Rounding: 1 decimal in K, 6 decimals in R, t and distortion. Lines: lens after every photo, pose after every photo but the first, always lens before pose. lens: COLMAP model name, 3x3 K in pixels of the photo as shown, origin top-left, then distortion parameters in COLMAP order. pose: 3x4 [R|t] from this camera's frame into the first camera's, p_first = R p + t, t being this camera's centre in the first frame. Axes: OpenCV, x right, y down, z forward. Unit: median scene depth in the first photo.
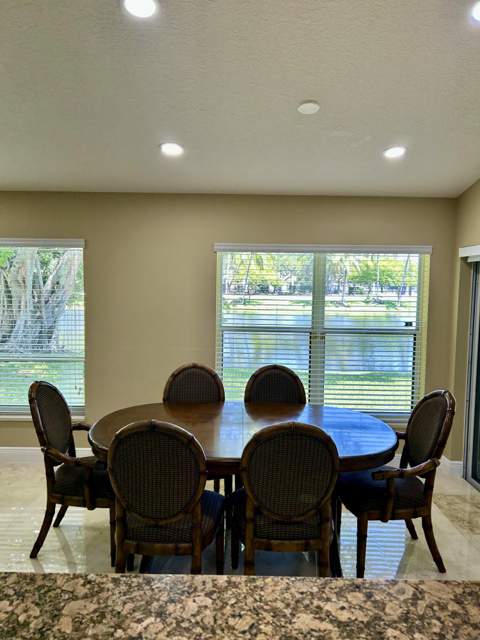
lens RADIAL K [[483.5, 0, 237.2], [0, 483.5, 322.4], [0, 0, 1]] dist [0.040654, -0.028961]
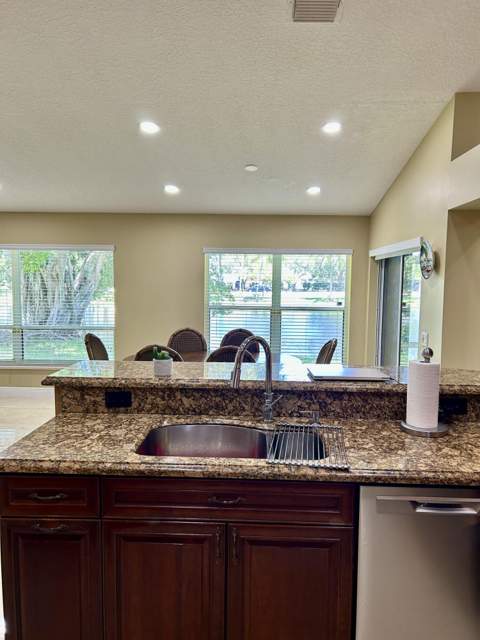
lens RADIAL K [[483.5, 0, 243.1], [0, 483.5, 318.5], [0, 0, 1]] dist [0.040654, -0.028961]
pose [[0.999739, -0.000565, -0.022849, 0.100913], [0.000498, 0.999996, -0.002958, 0.050682], [0.022851, 0.002946, 0.999735, -0.425738]]
